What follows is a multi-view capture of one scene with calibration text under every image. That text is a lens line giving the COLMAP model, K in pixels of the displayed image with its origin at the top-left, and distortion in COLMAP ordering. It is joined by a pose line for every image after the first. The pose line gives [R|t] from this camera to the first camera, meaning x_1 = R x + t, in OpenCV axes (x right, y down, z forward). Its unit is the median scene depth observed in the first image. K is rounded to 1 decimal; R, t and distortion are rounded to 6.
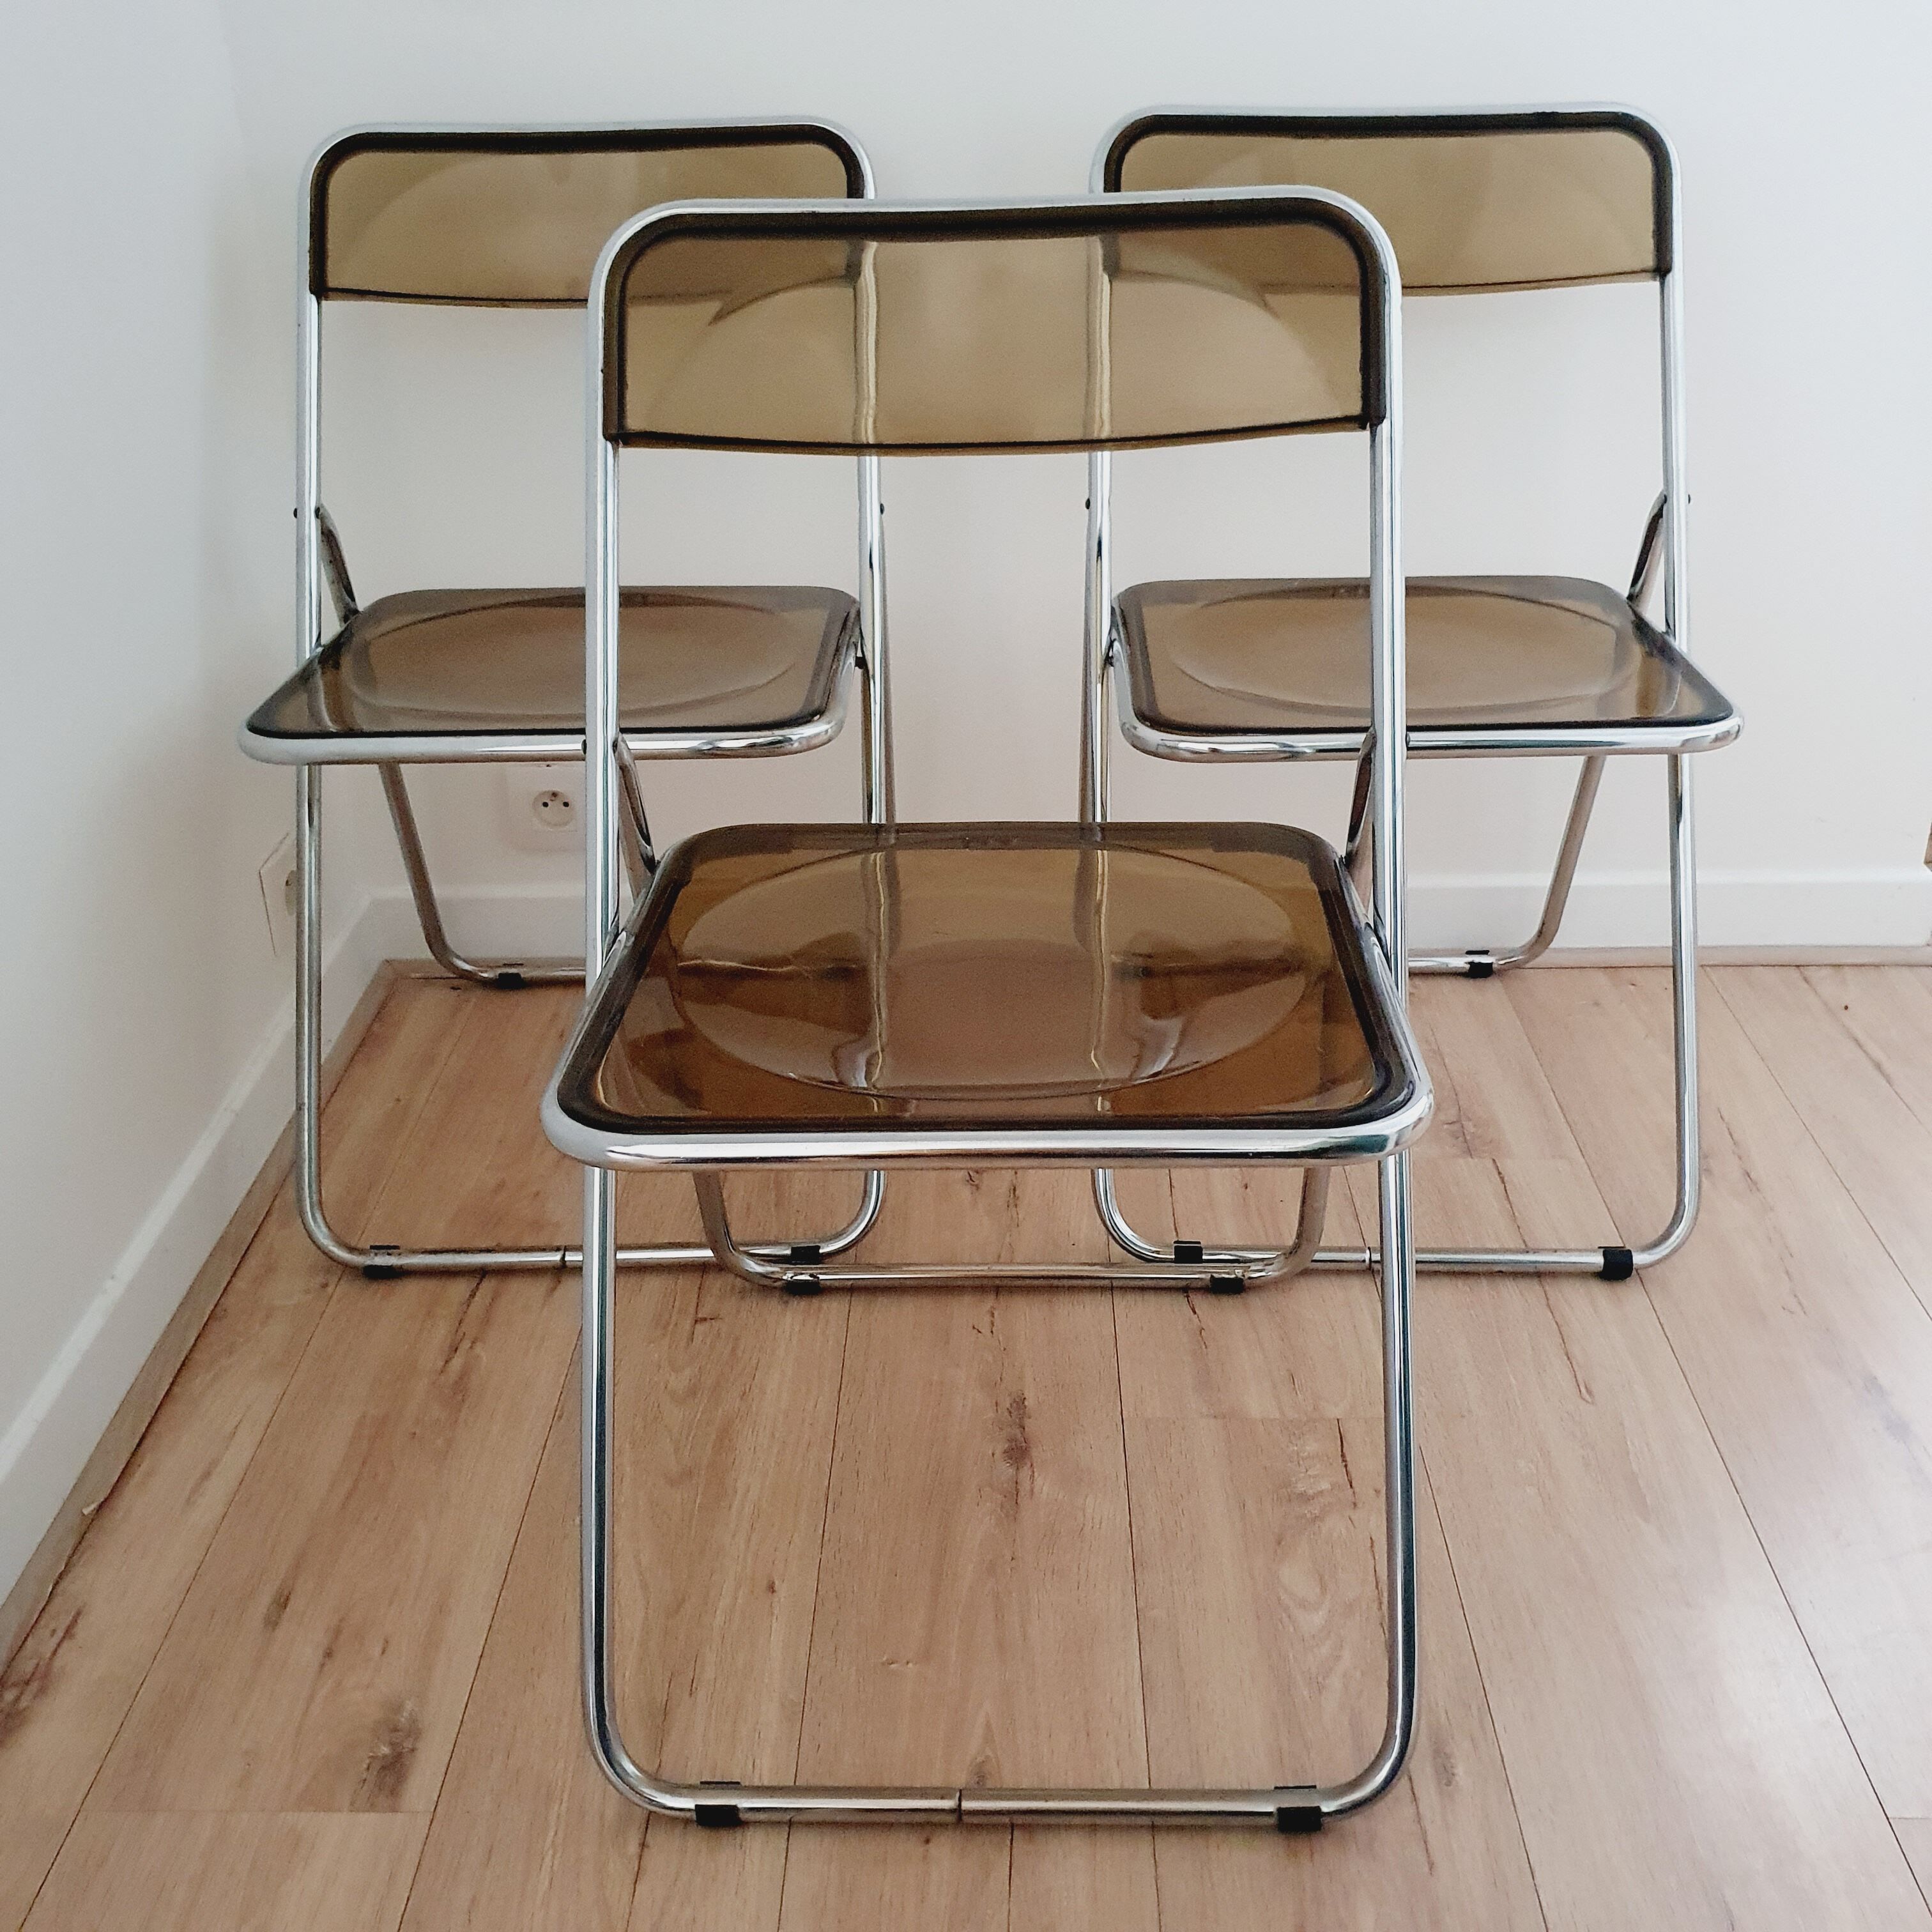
lens RADIAL K [[1969.0, 0, 966.0], [0, 1969.0, 966.0], [0, 0, 1]] dist [0.014517, -0.042119]
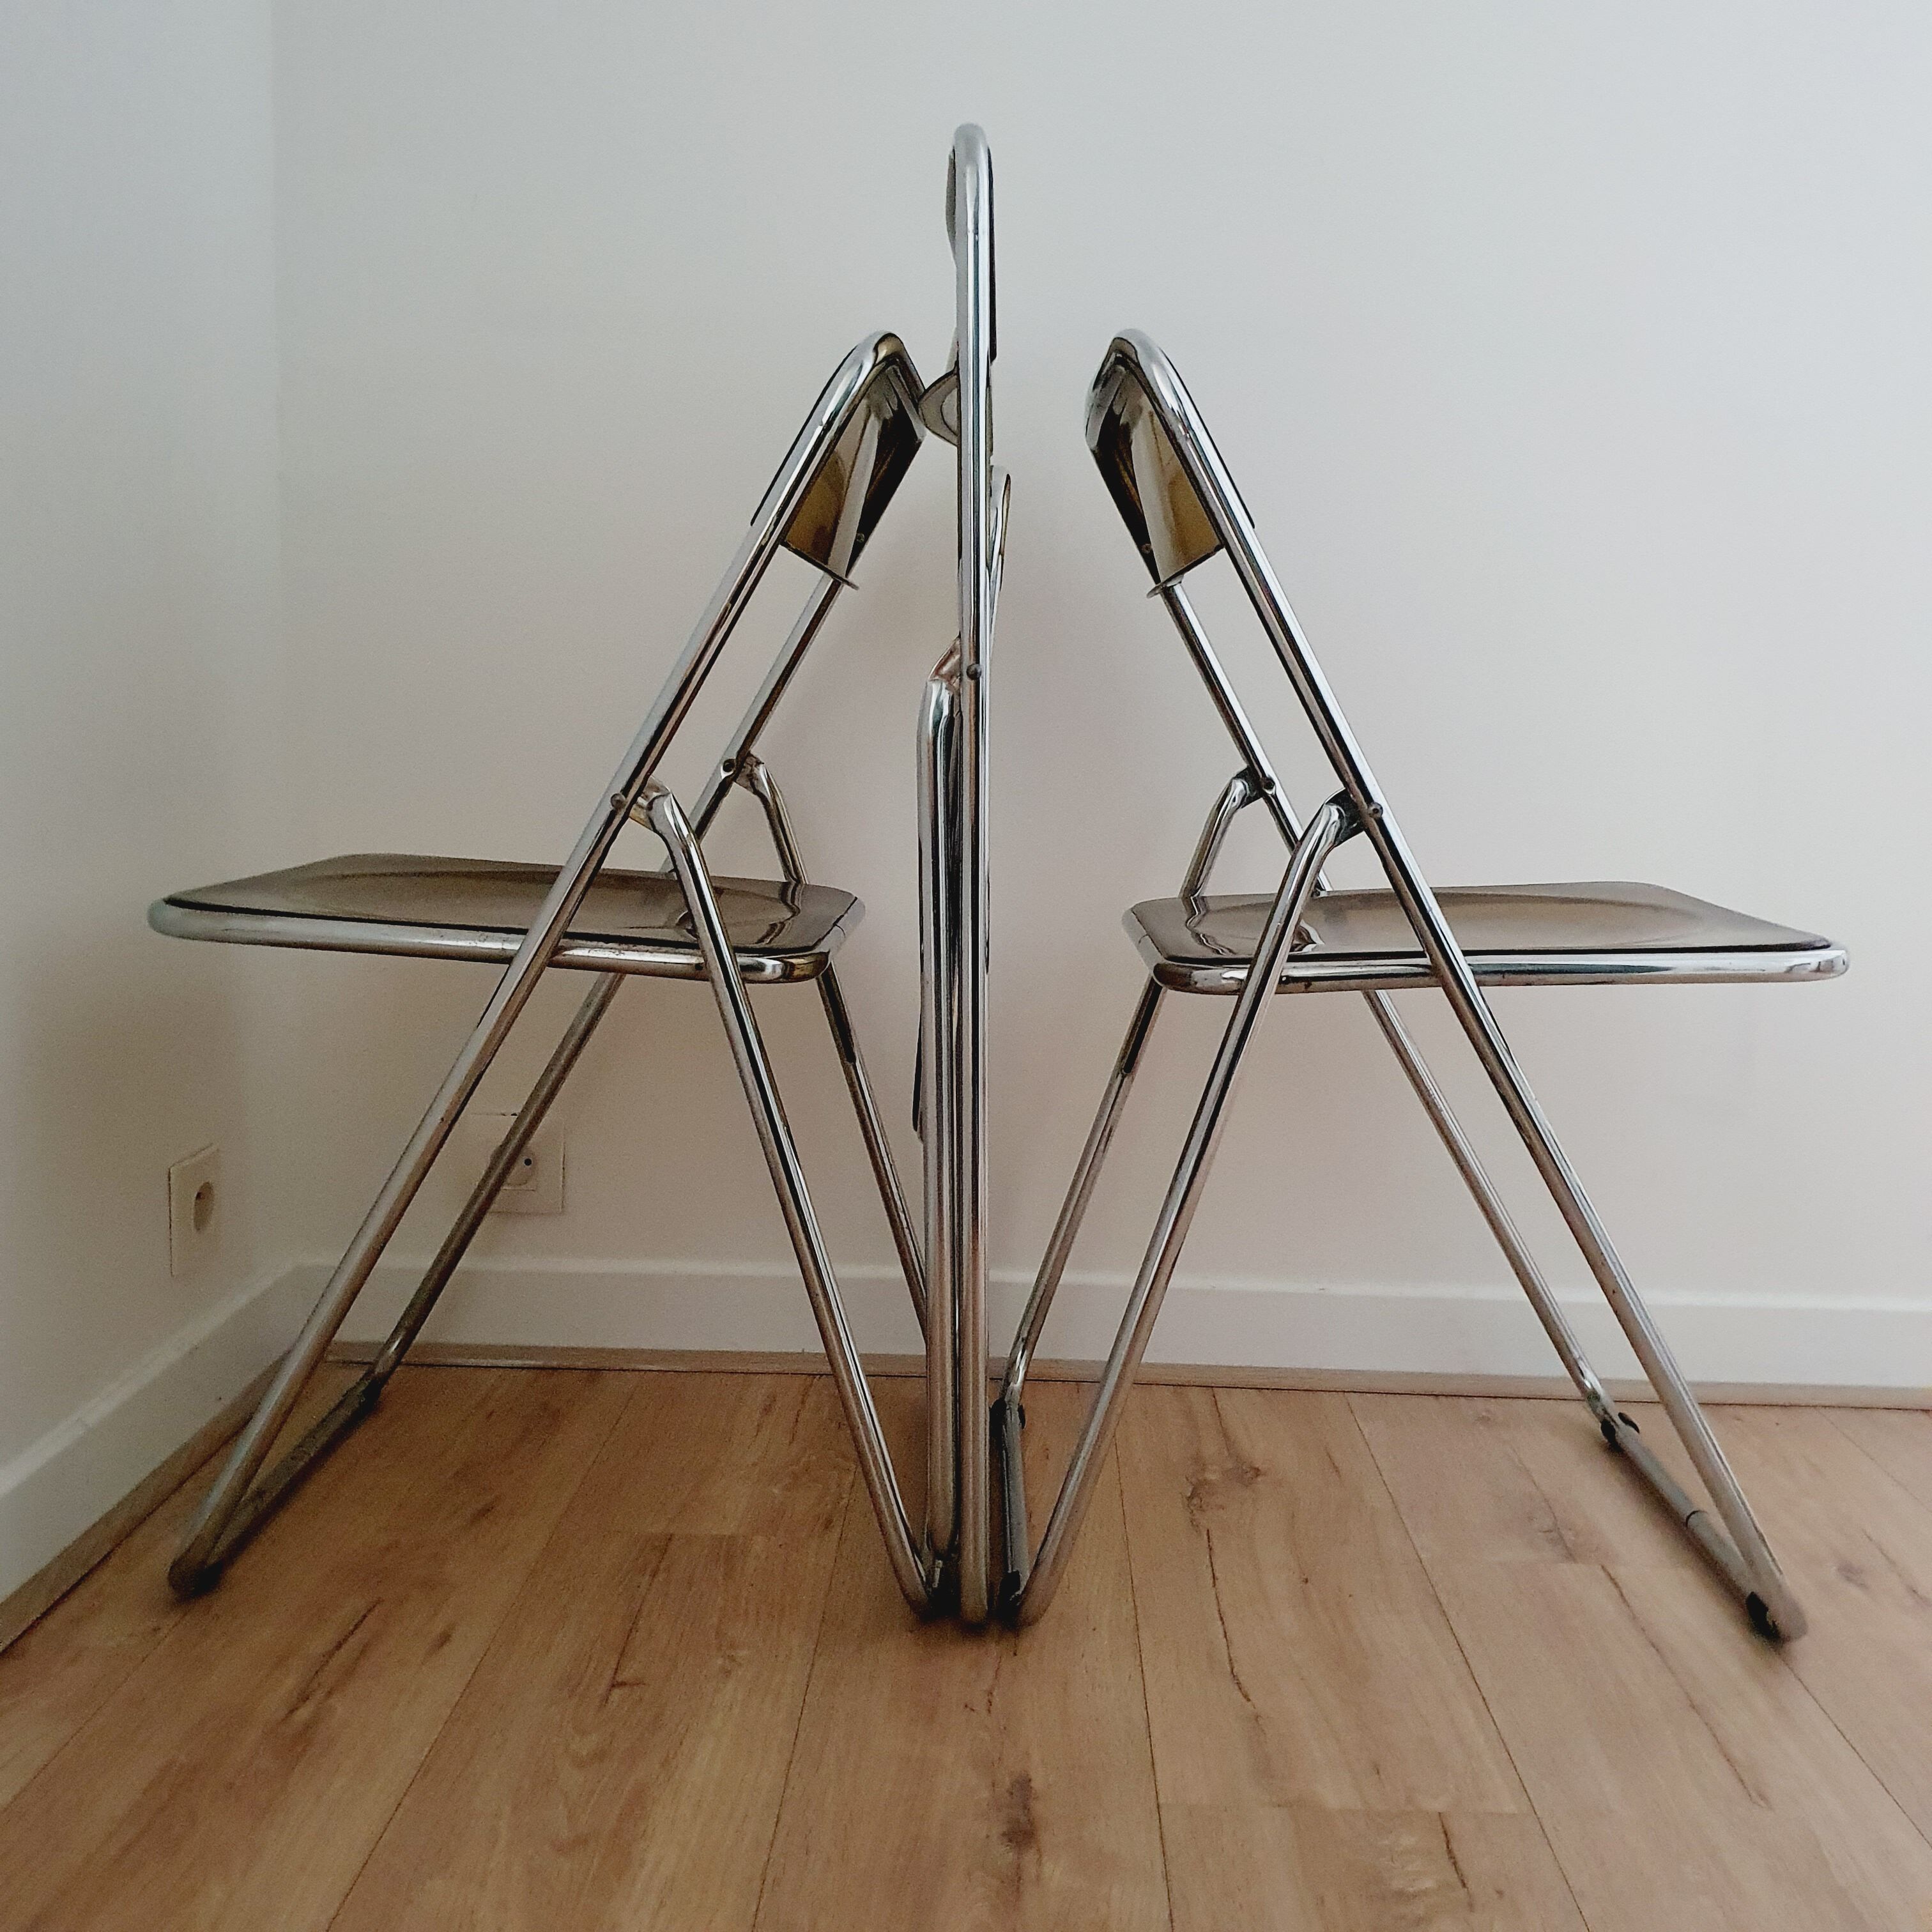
lens RADIAL K [[2032.2, 0, 971.0], [0, 2032.2, 966.2], [0, 0, 1]] dist [-0.144369, 0.251445]
pose [[0.999098, 0.042291, -0.003863, -0.003731], [-0.040997, 0.936760, -0.347564, 0.198083], [-0.011080, 0.347409, 0.937648, 0.163355]]
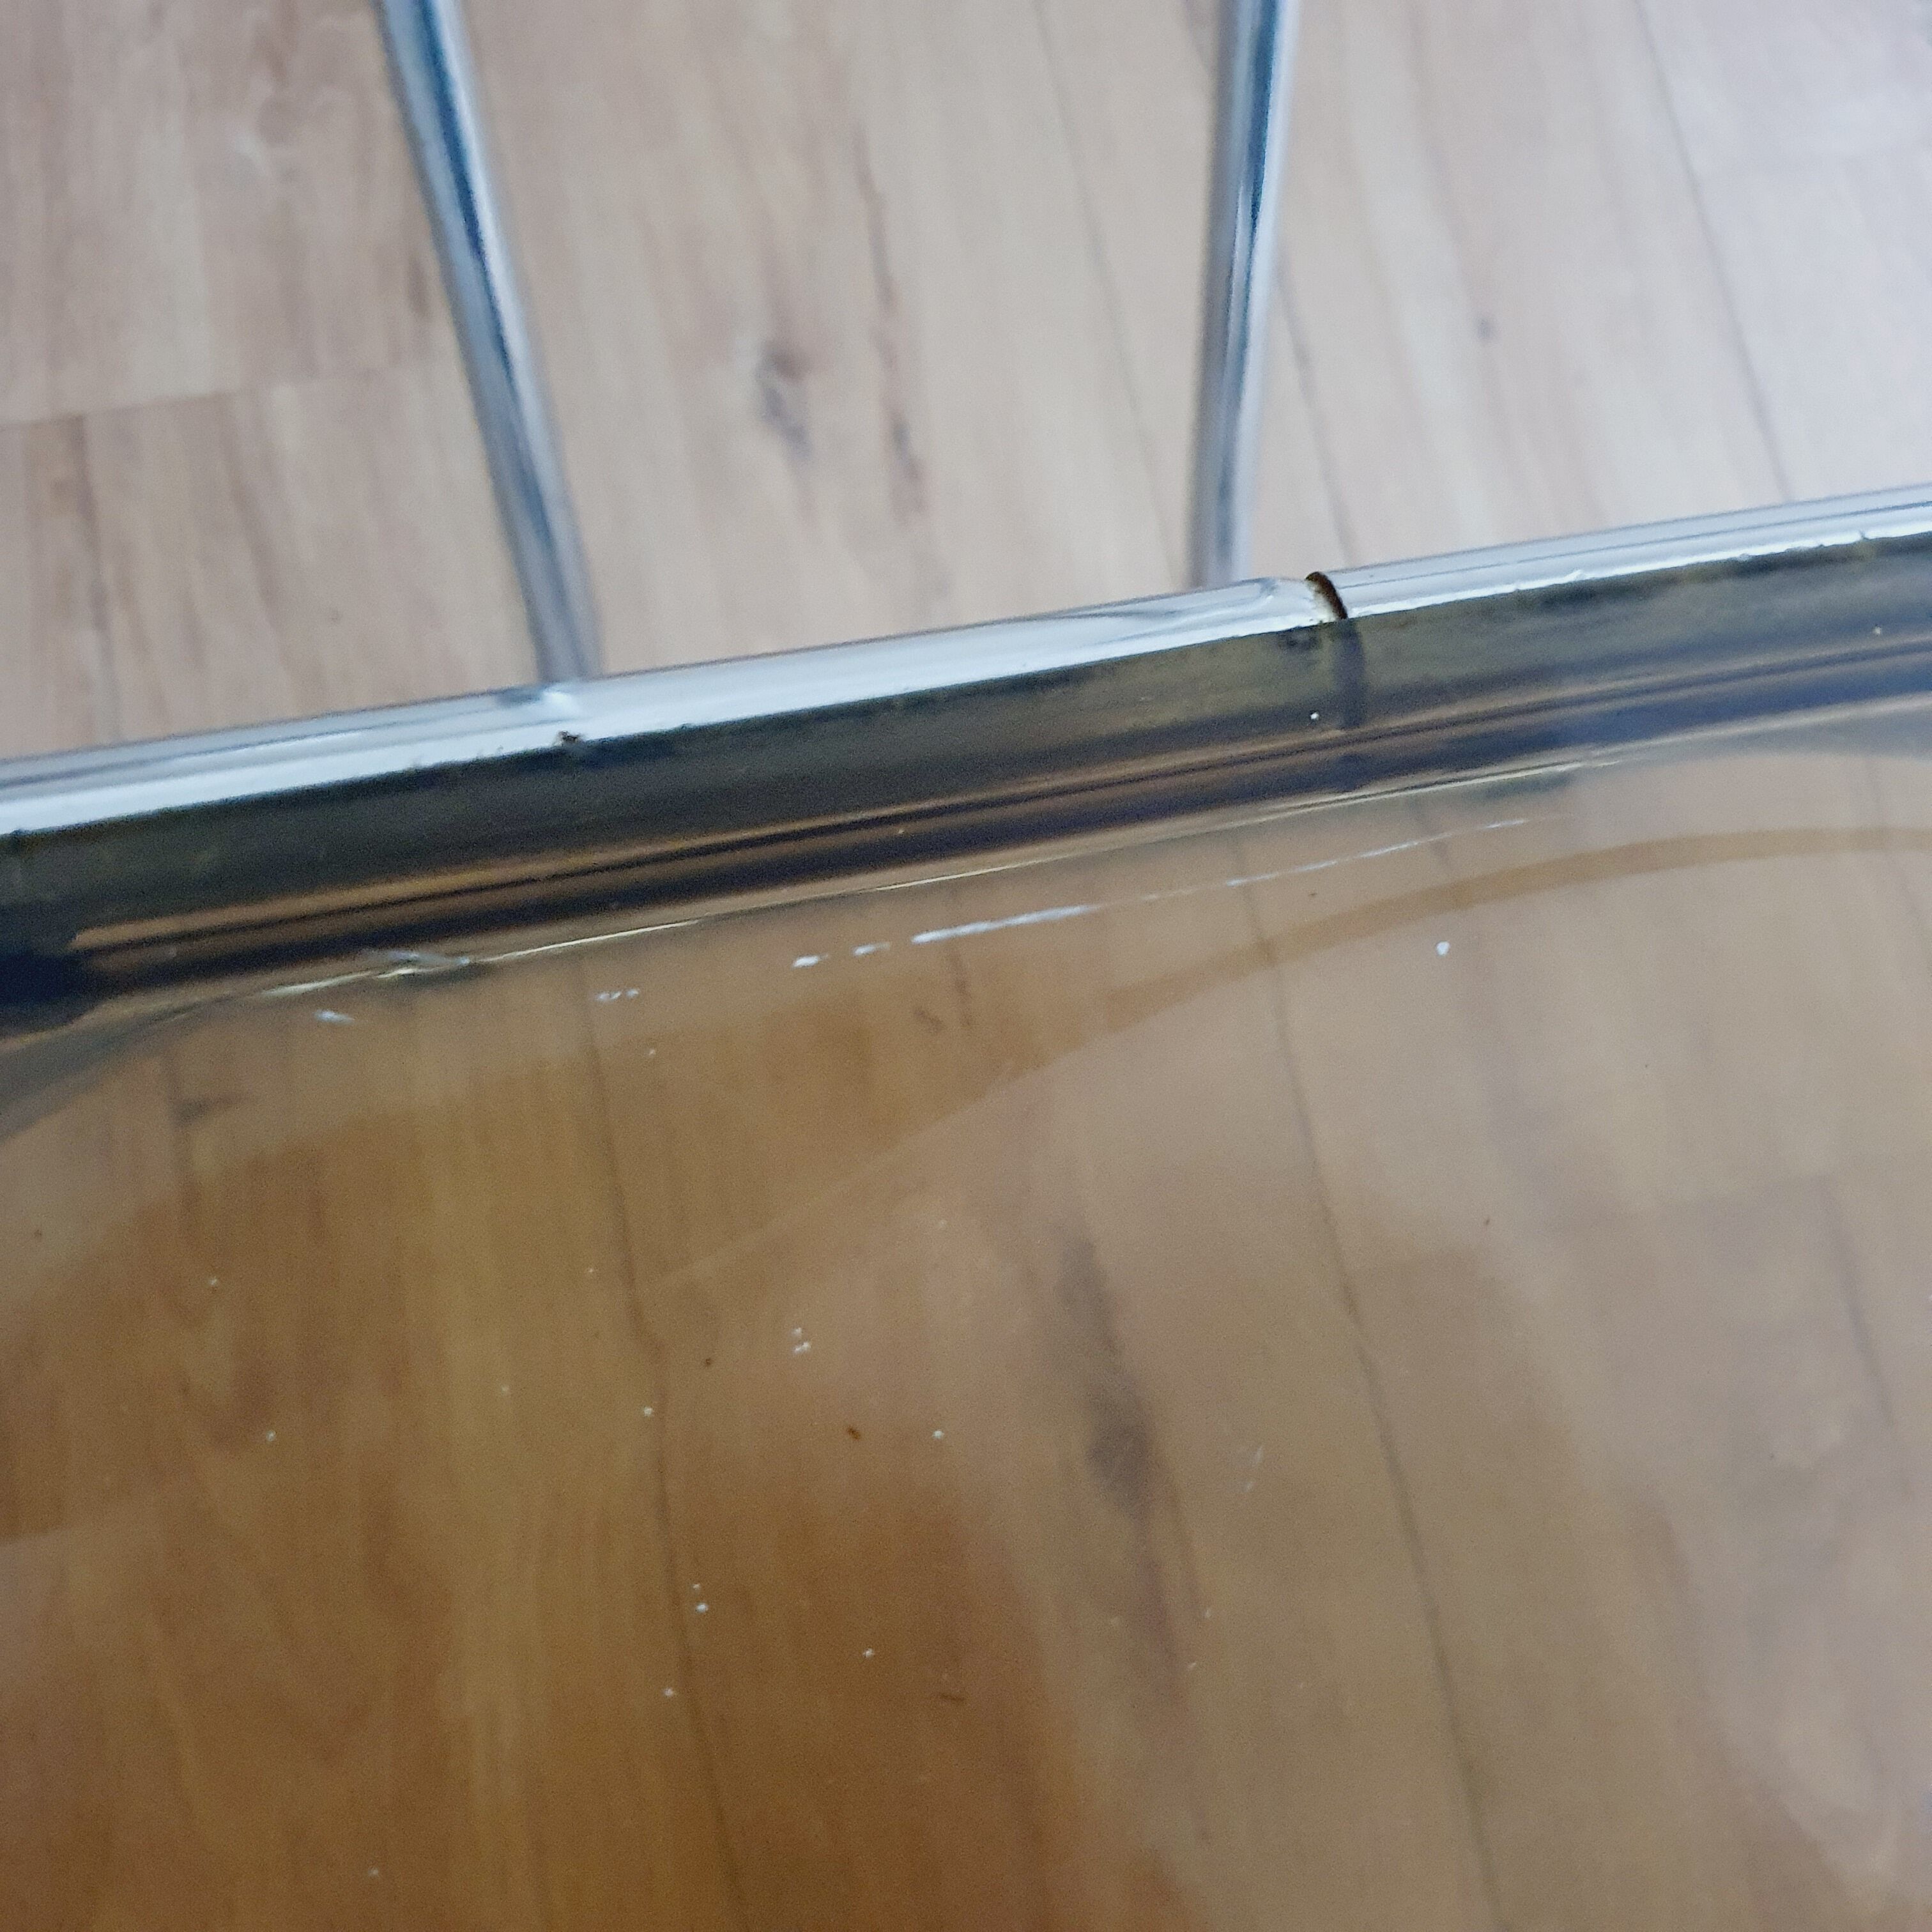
lens RADIAL K [[2091.0, 0, 966.0], [0, 2091.0, 966.0], [0, 0, 1]] dist [-0.004815, -0.042939]
pose [[0.970165, -0.201047, 0.135502, -0.044291], [0.019624, 0.622174, 0.782633, -0.157850], [-0.241652, -0.756624, 0.607557, 0.807528]]
